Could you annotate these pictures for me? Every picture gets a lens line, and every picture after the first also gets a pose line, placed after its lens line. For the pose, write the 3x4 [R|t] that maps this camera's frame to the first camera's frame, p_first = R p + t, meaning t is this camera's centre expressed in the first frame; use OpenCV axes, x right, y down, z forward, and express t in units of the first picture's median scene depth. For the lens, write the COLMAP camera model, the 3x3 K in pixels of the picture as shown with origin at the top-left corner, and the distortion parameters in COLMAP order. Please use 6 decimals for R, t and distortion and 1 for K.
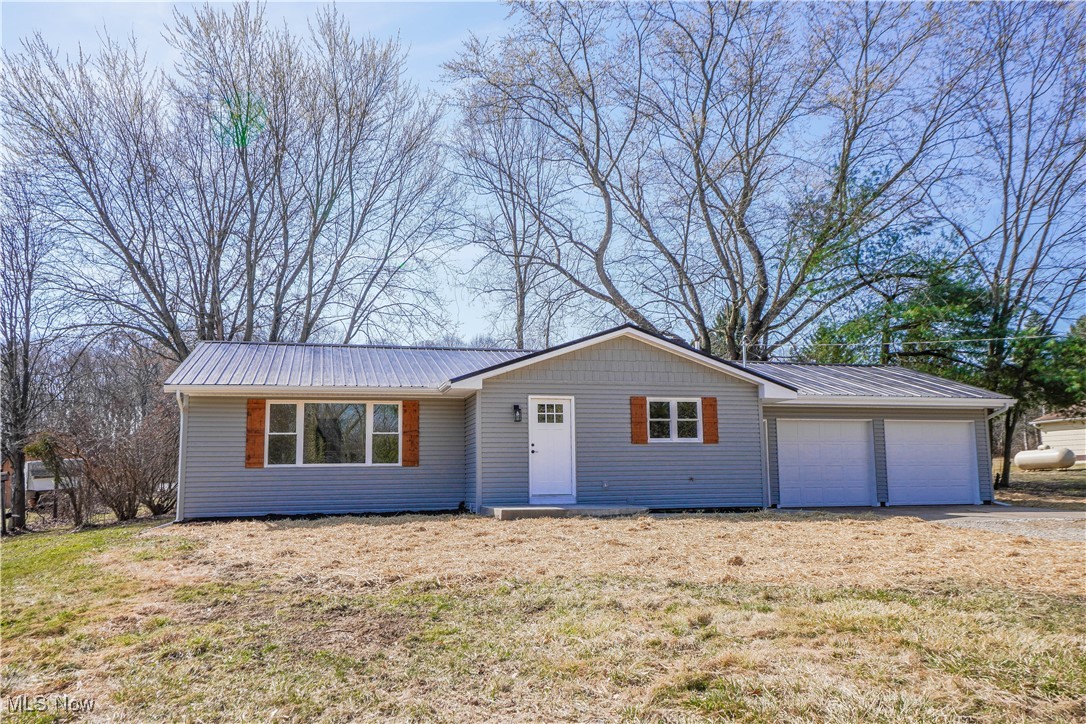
lens RADIAL K [[861.3, 0, 542.6], [0, 861.3, 339.4], [0, 0, 1]] dist [-0.001581, -0.001013]
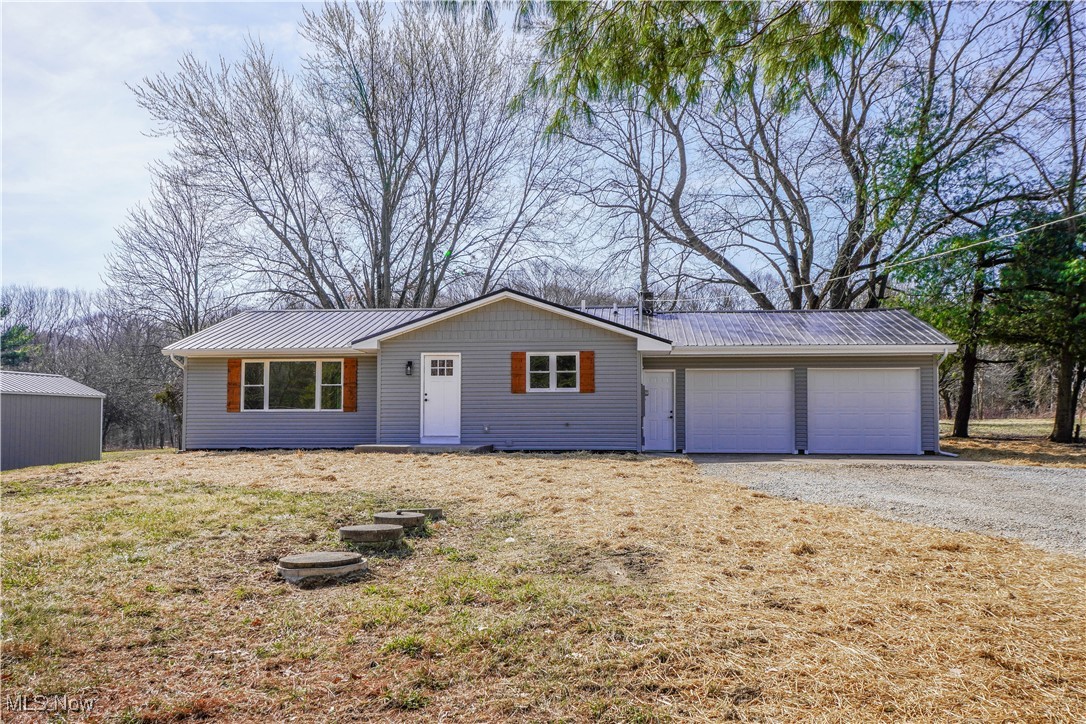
lens RADIAL K [[925.1, 0, 543.0], [0, 925.1, 362.0], [0, 0, 1]] dist [-0.002341, -0.000662]
pose [[0.935784, -0.012796, -0.352341, 0.569585], [0.045517, 0.995363, 0.084742, -0.021707], [0.349623, -0.095337, 0.932027, -0.120825]]
